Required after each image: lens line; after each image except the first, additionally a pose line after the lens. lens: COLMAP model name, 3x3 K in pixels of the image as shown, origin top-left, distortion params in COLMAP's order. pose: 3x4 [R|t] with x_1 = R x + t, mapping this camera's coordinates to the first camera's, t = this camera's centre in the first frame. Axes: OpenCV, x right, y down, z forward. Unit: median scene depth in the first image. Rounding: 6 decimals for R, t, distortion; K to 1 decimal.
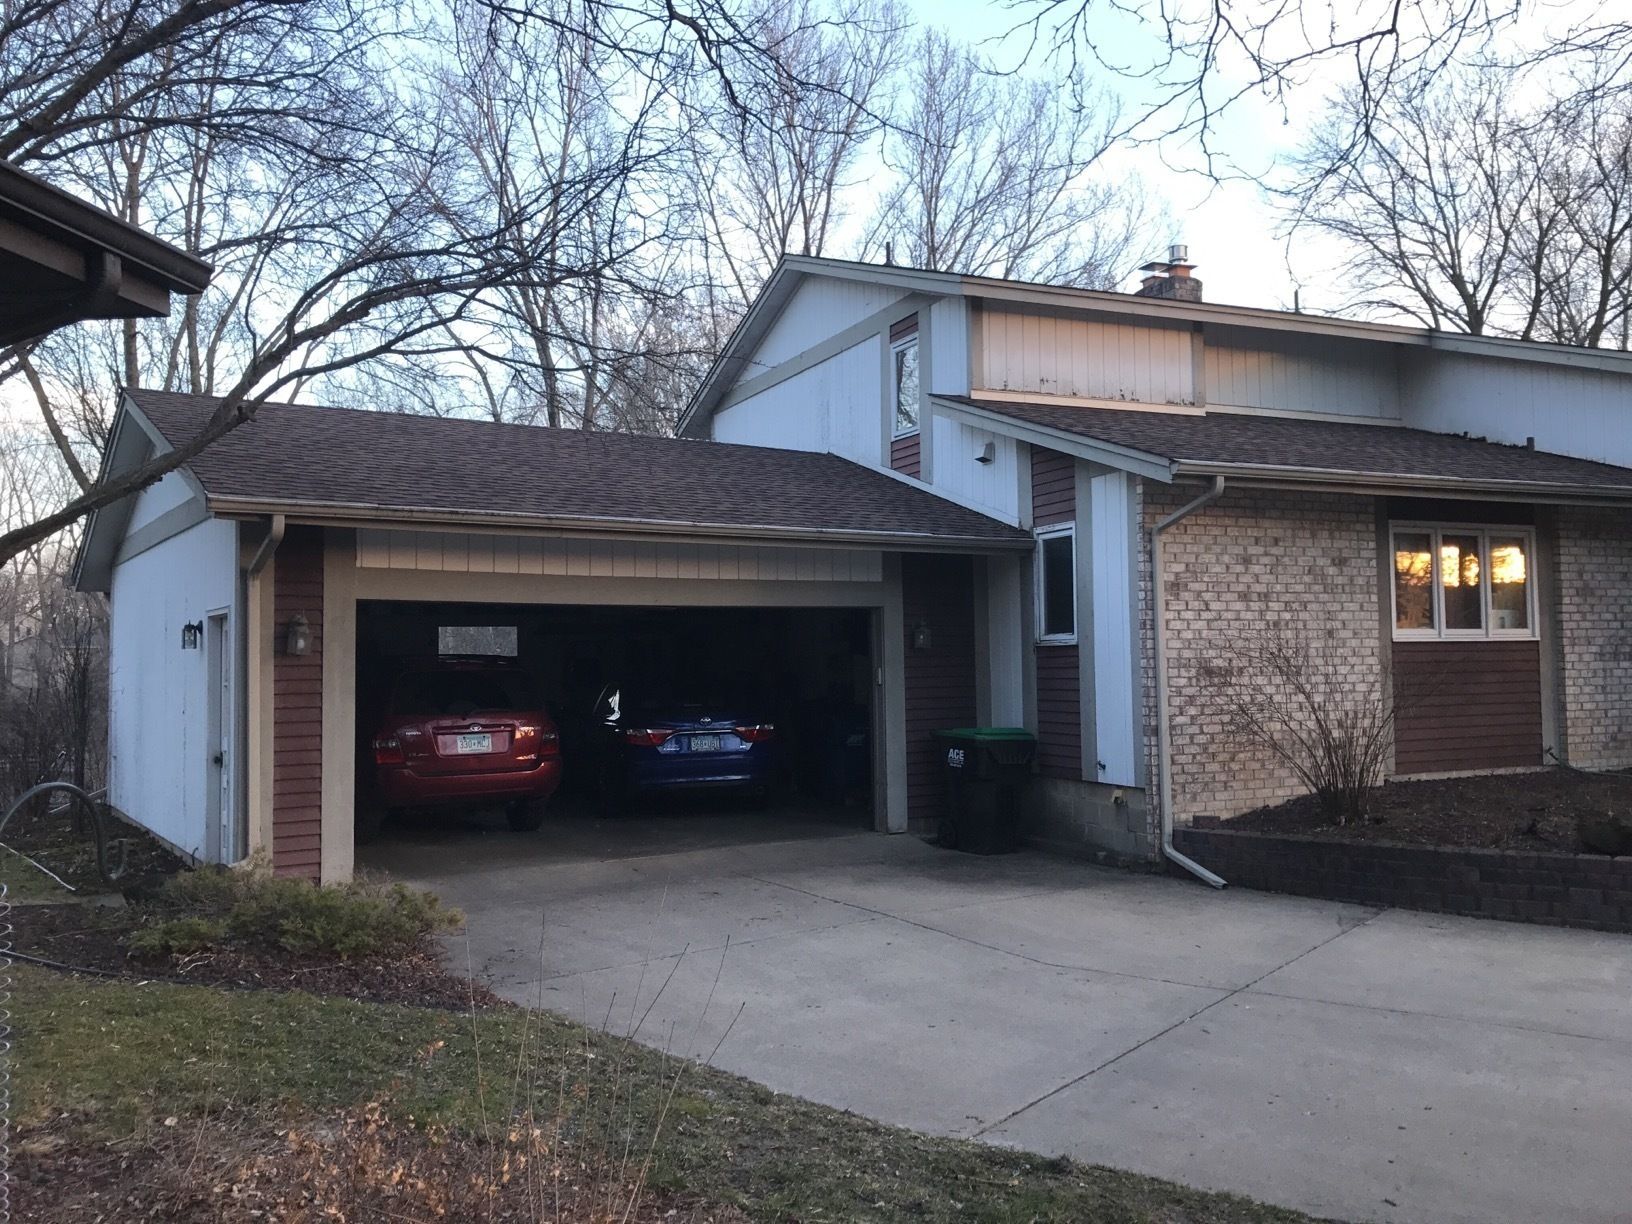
lens RADIAL K [[1362.9, 0, 794.6], [0, 1362.9, 585.8], [0, 0, 1]] dist [0.033487, -0.055065]
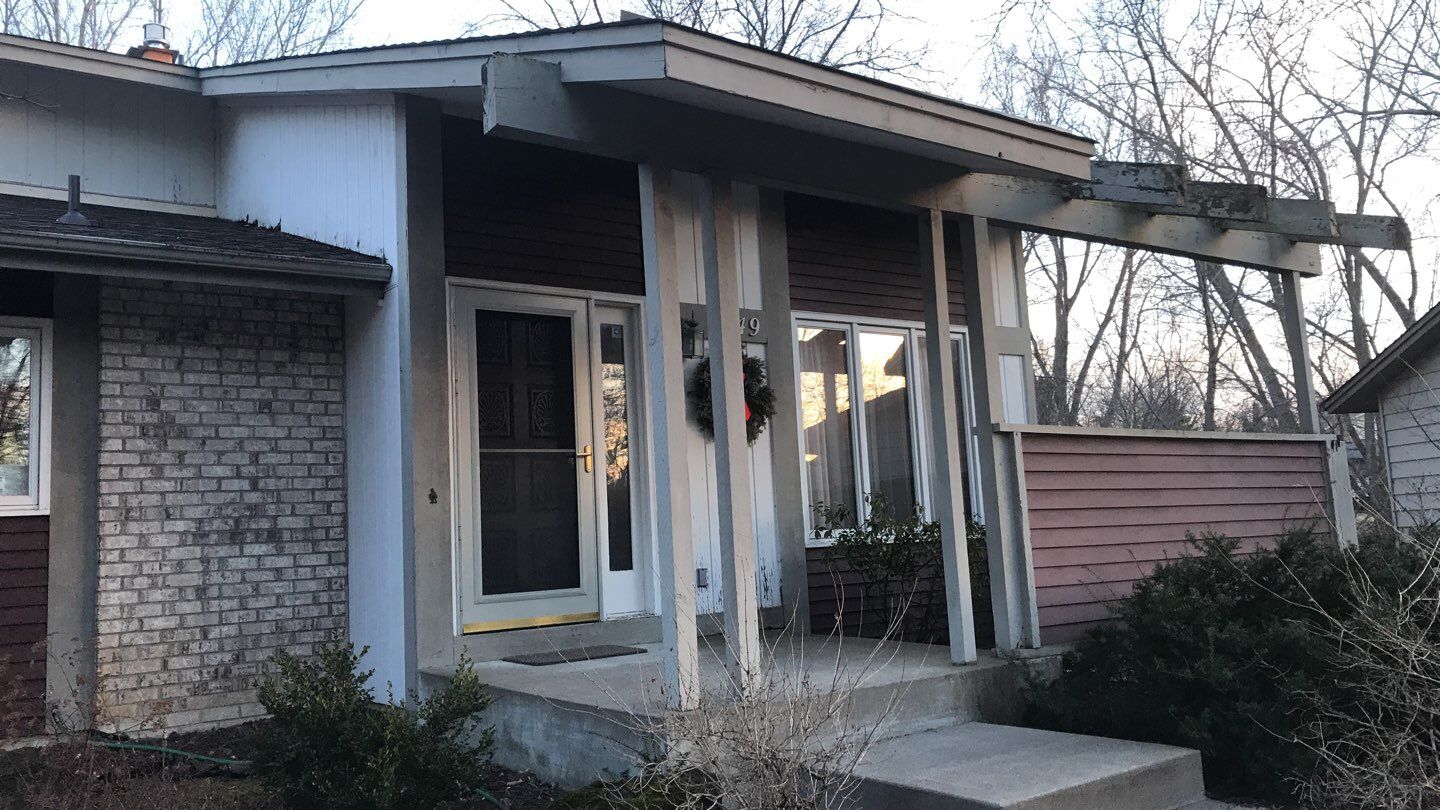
lens RADIAL K [[1198.8, 0, 725.0], [0, 1198.8, 398.9], [0, 0, 1]] dist [0.053500, -0.082141]
pose [[0.972569, -0.012641, 0.232273, 0.789752], [0.028693, 0.997416, -0.065862, 0.036819], [-0.230840, 0.070720, 0.970418, 0.486302]]
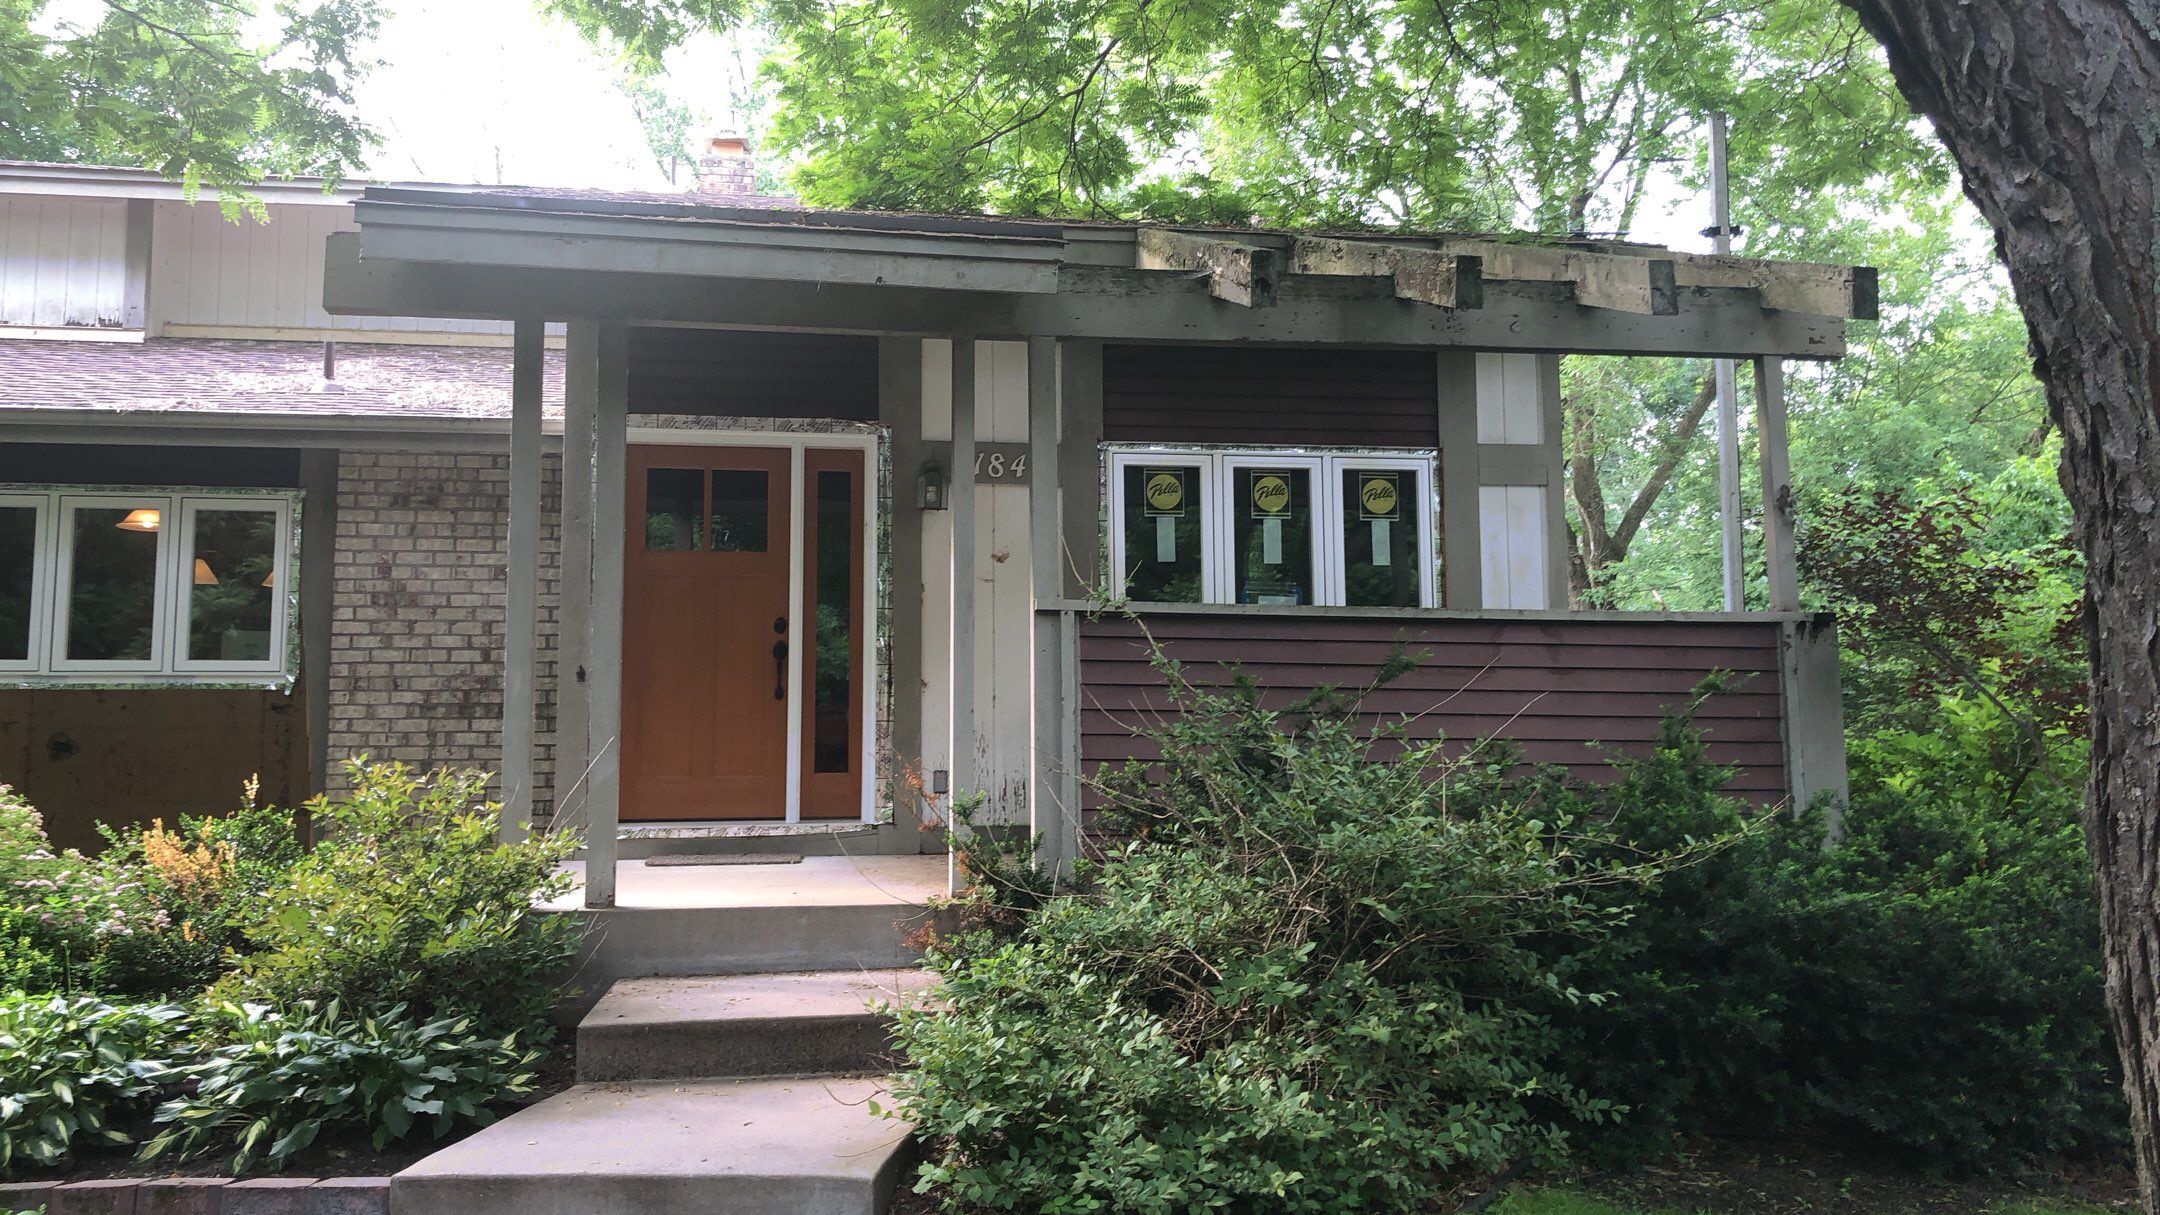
lens RADIAL K [[1766.1, 0, 1018.9], [0, 1766.1, 542.3], [0, 0, 1]] dist [0.081689, -0.111315]
pose [[0.966158, -0.023557, -0.256874, 1.173926], [0.008613, 0.998212, -0.059149, 0.031128], [0.257808, 0.054935, 0.964633, 0.378785]]
